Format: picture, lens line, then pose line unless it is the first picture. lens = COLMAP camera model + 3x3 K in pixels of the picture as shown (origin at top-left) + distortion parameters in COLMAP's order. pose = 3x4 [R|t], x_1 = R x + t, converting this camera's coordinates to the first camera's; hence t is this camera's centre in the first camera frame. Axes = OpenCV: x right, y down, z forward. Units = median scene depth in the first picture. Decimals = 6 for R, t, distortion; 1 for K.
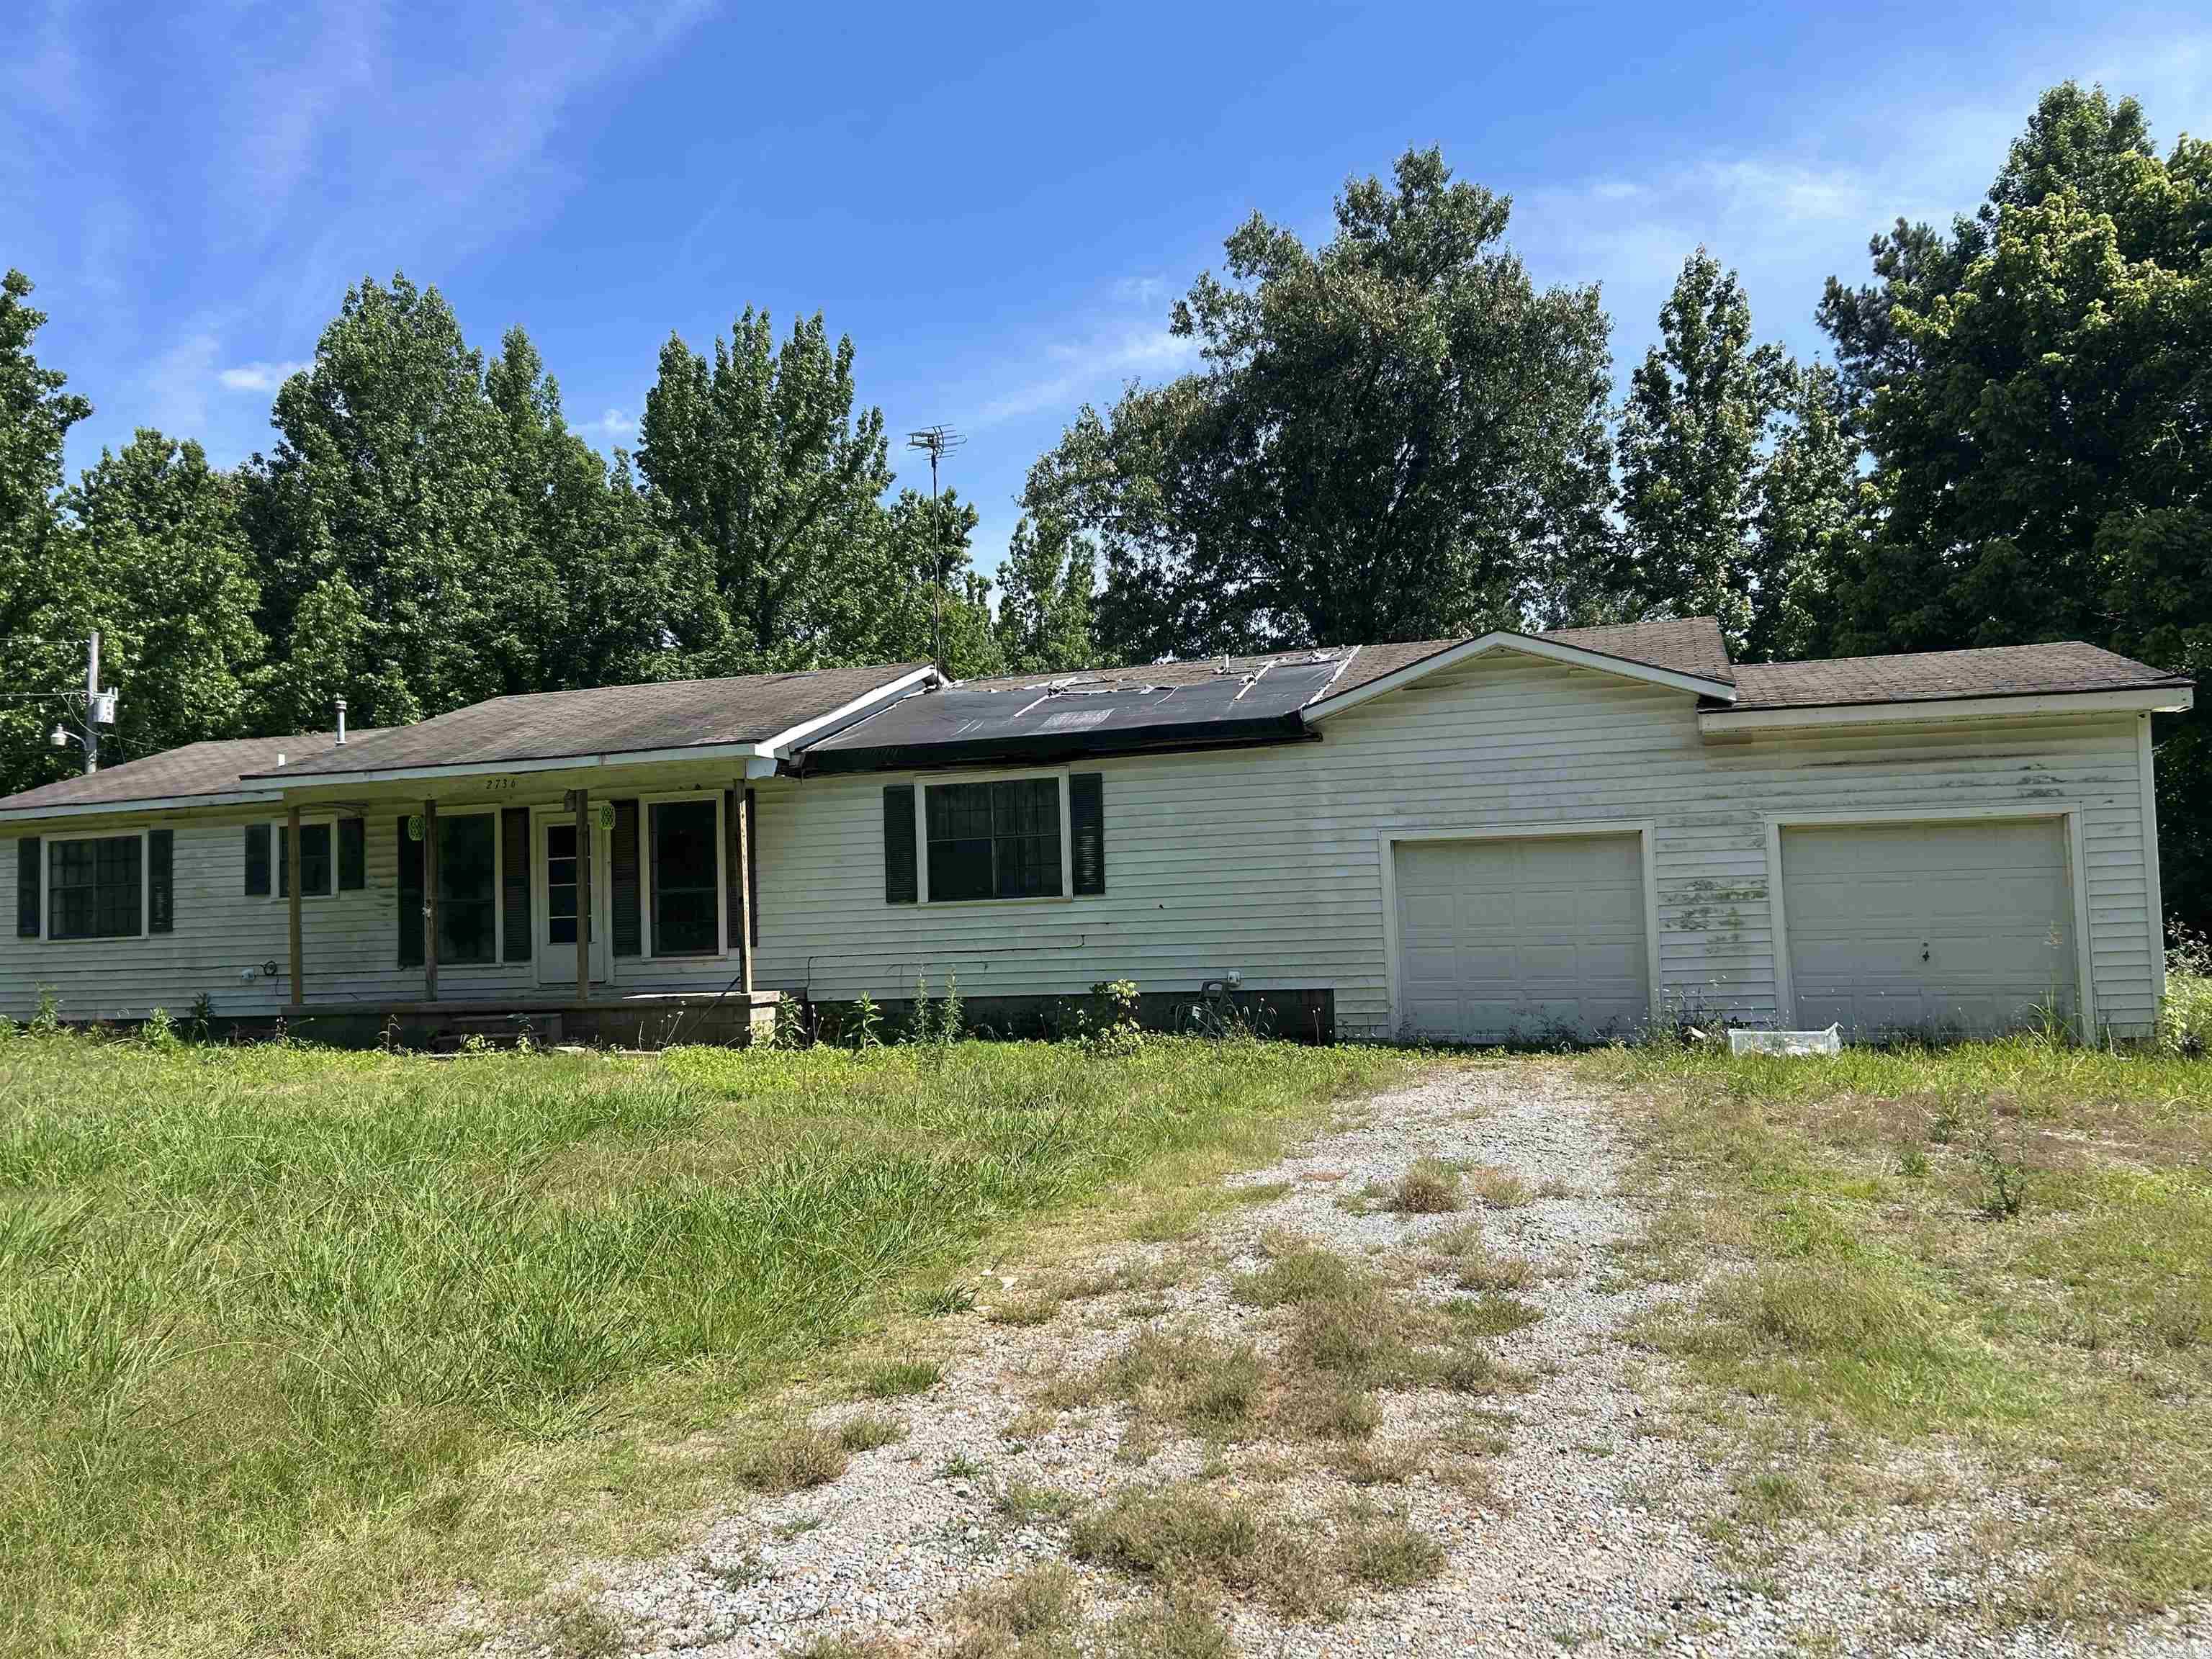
lens RADIAL K [[1669.6, 0, 1087.2], [0, 1669.6, 822.3], [0, 0, 1]] dist [0.080364, -0.105675]
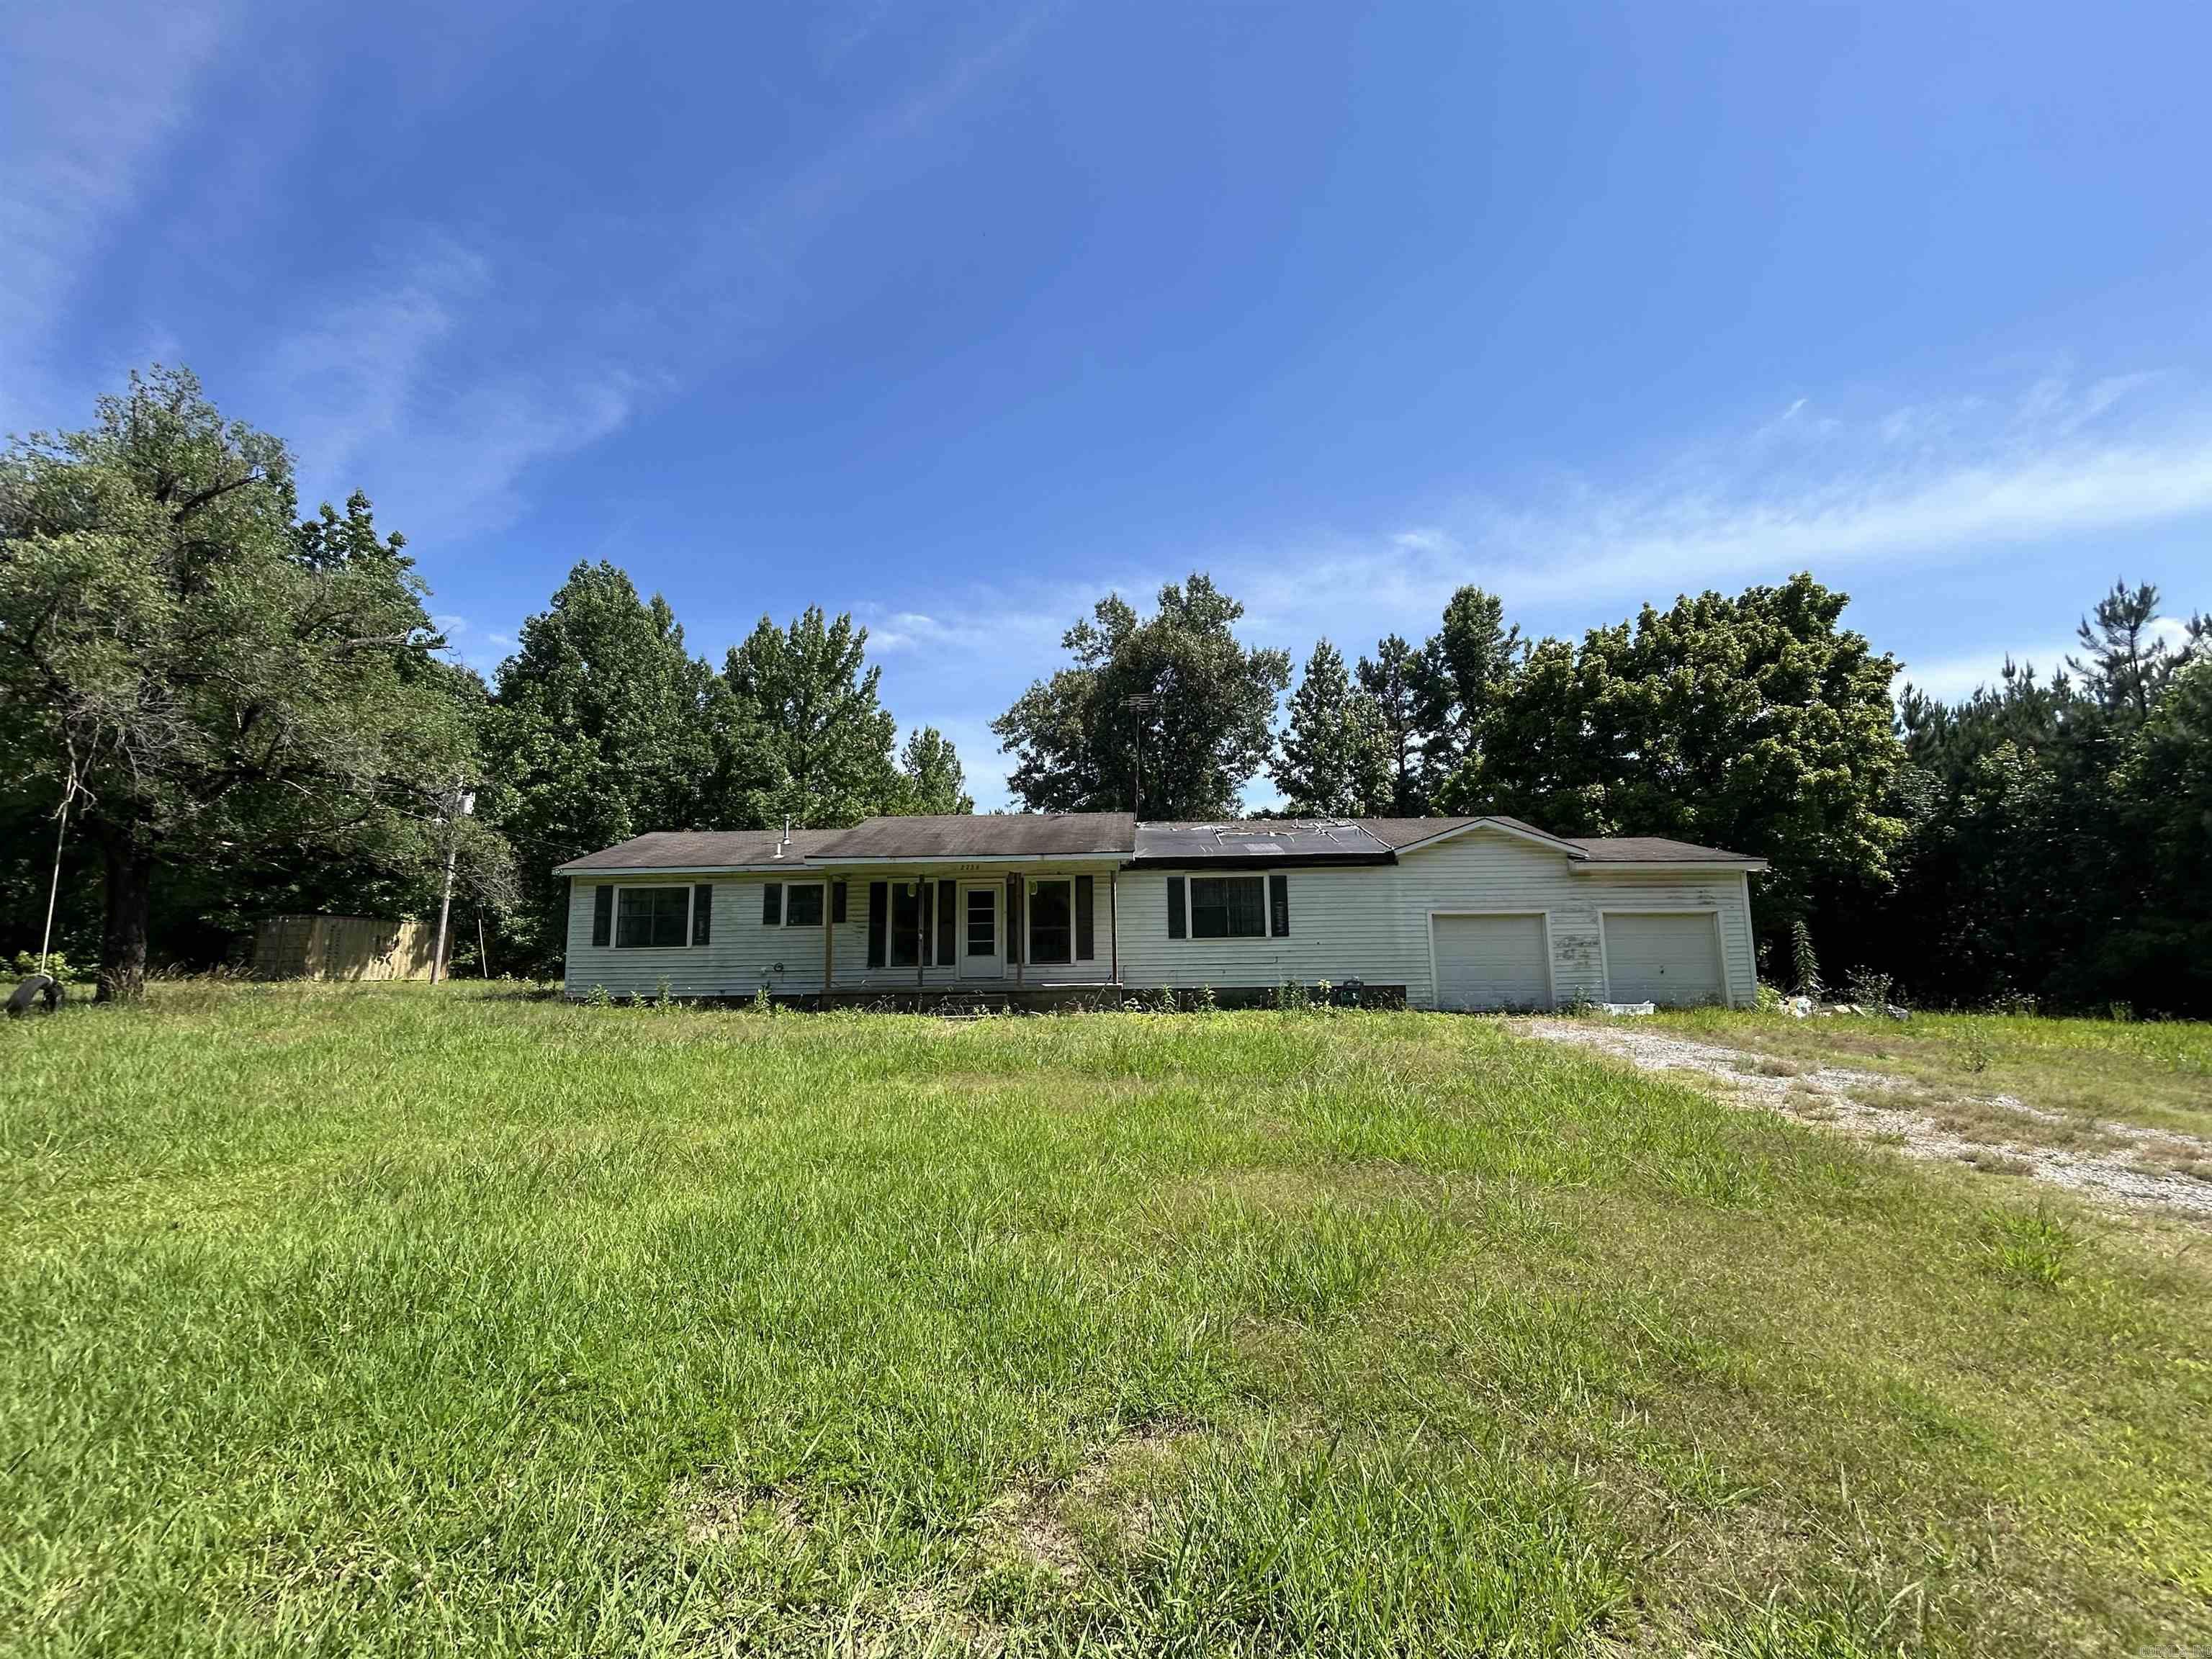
lens RADIAL K [[901.4, 0, 1078.0], [0, 901.4, 815.0], [0, 0, 1]] dist [0.013106, -0.000009]
pose [[0.960882, 0.059675, 0.270453, -0.425951], [-0.034909, 0.994819, -0.095478, 0.008448], [-0.274749, 0.082302, 0.957987, 0.012693]]
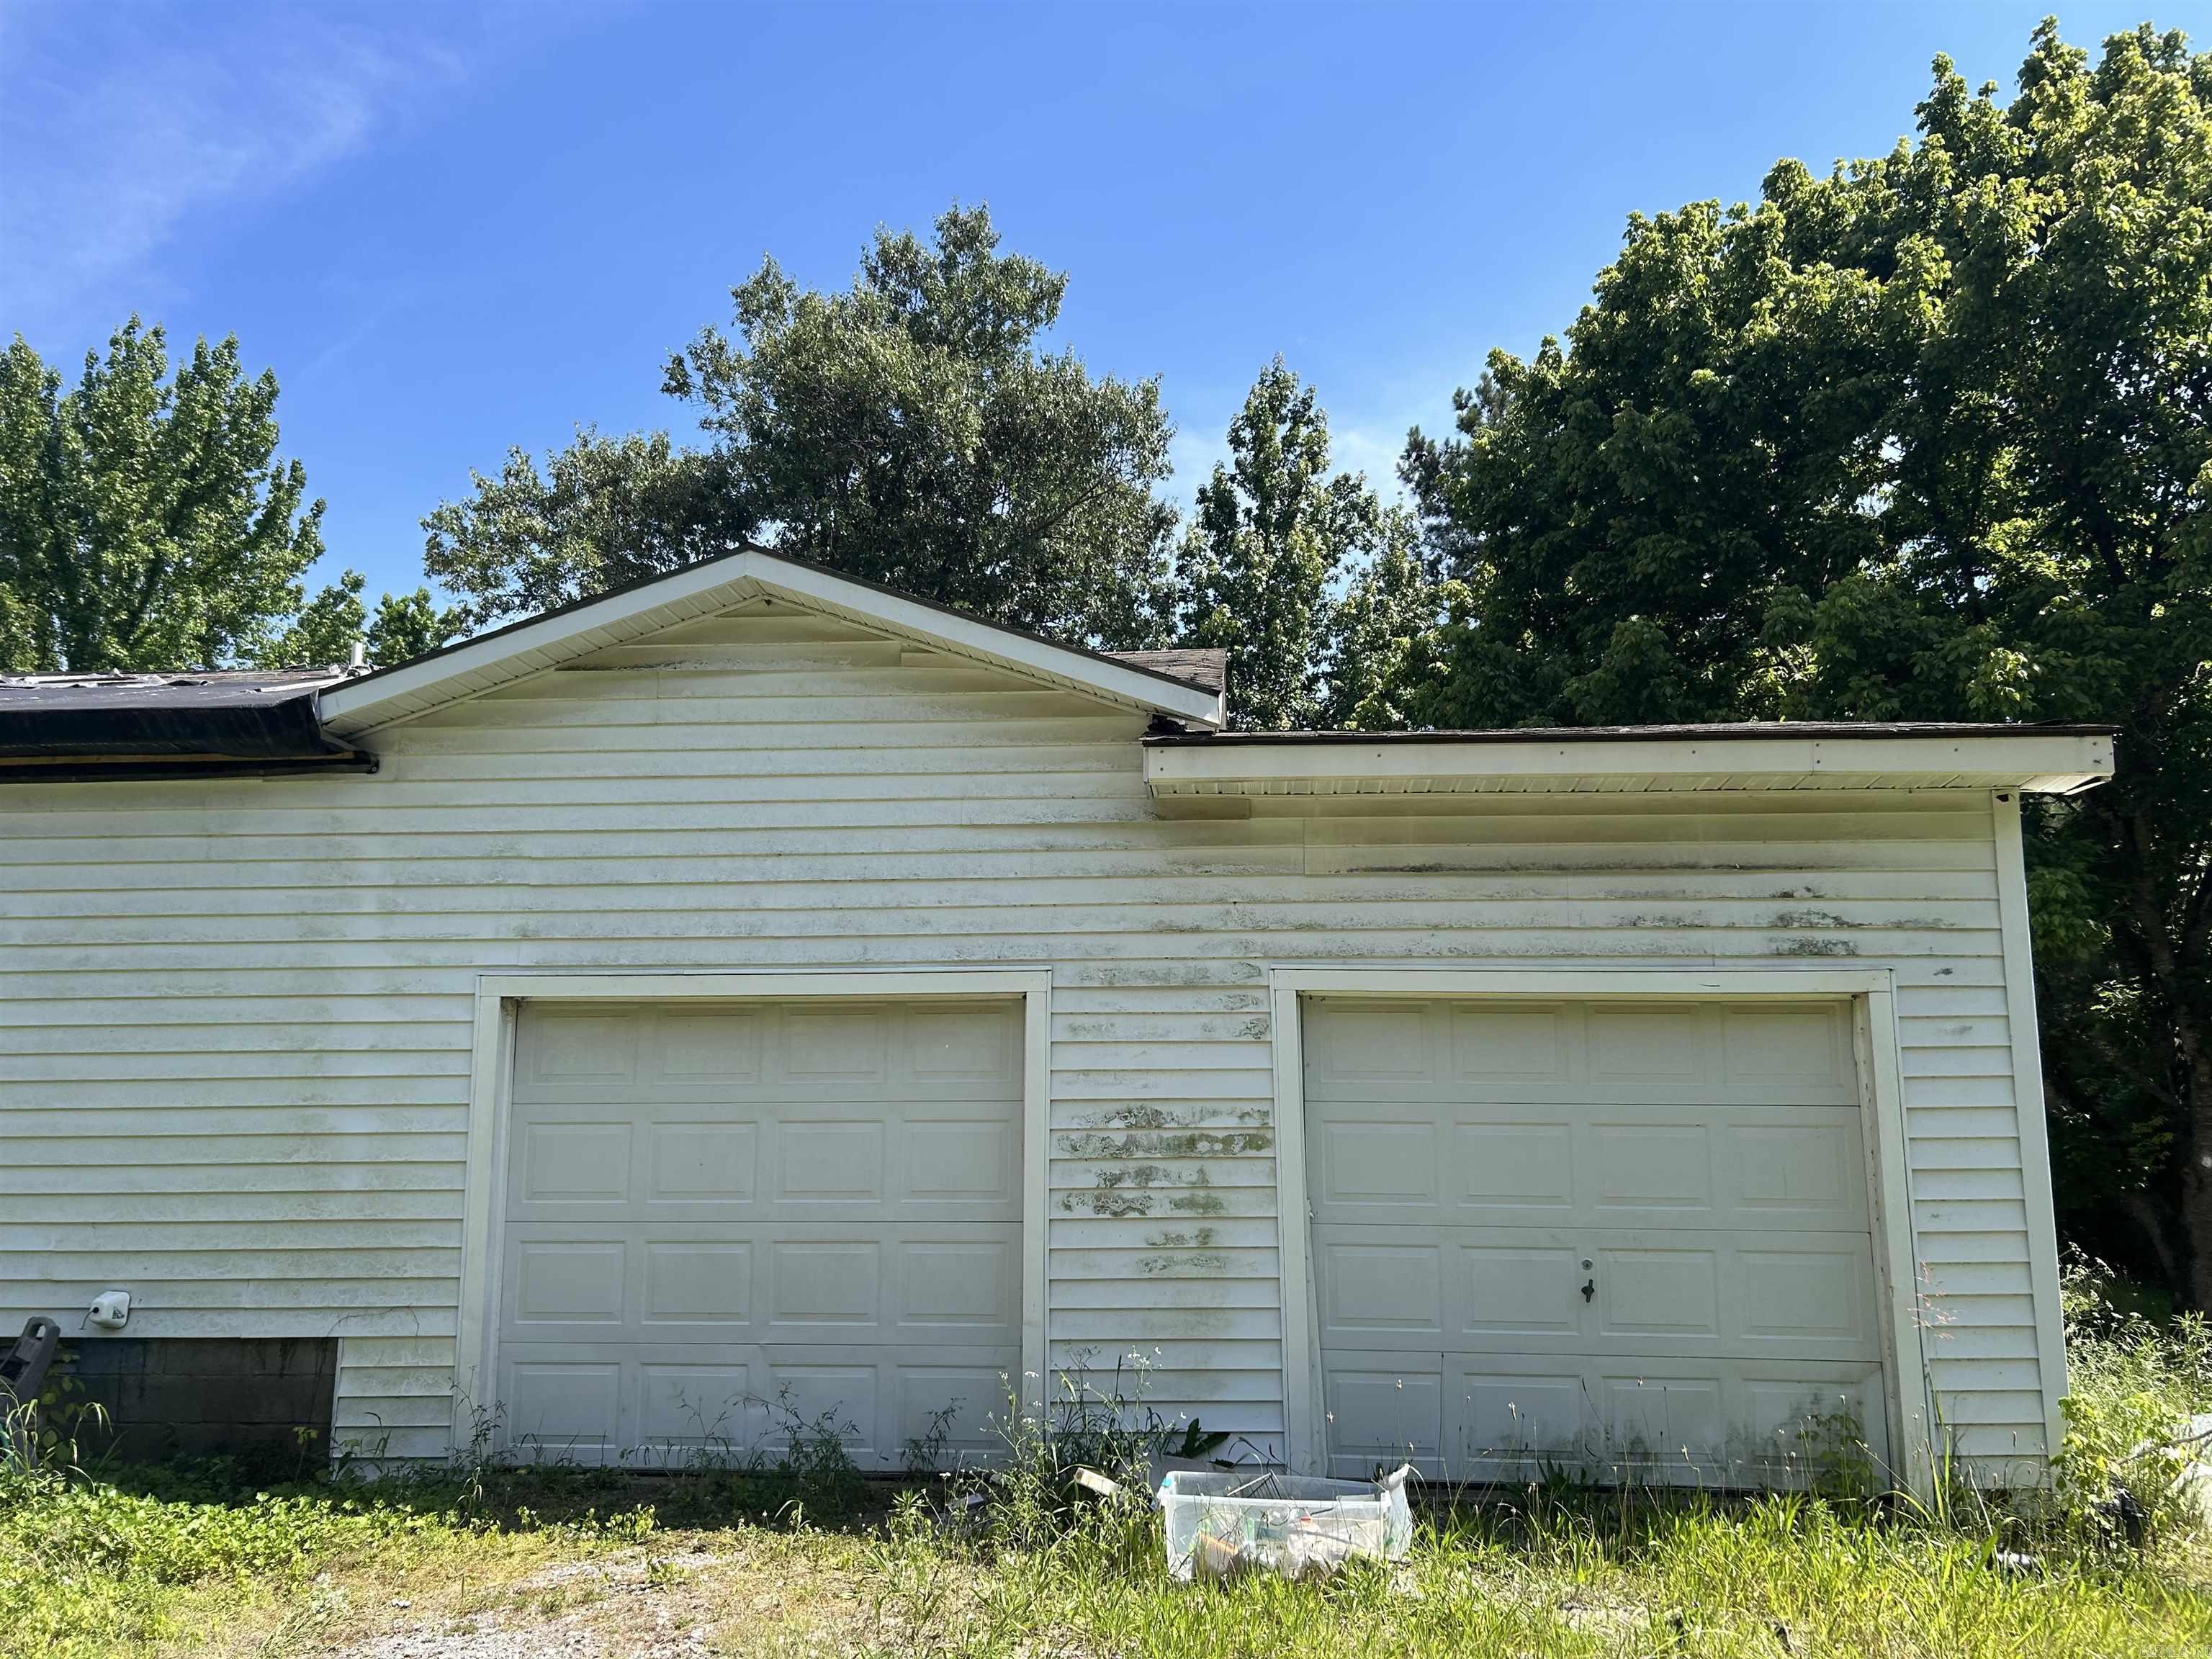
lens RADIAL K [[1669.6, 0, 1087.2], [0, 1669.6, 822.3], [0, 0, 1]] dist [0.080364, -0.105675]
pose [[0.972948, 0.068158, 0.220739, 0.173992], [-0.041846, 0.991678, -0.121754, 0.009627], [-0.227201, 0.109224, 0.967703, 0.392787]]
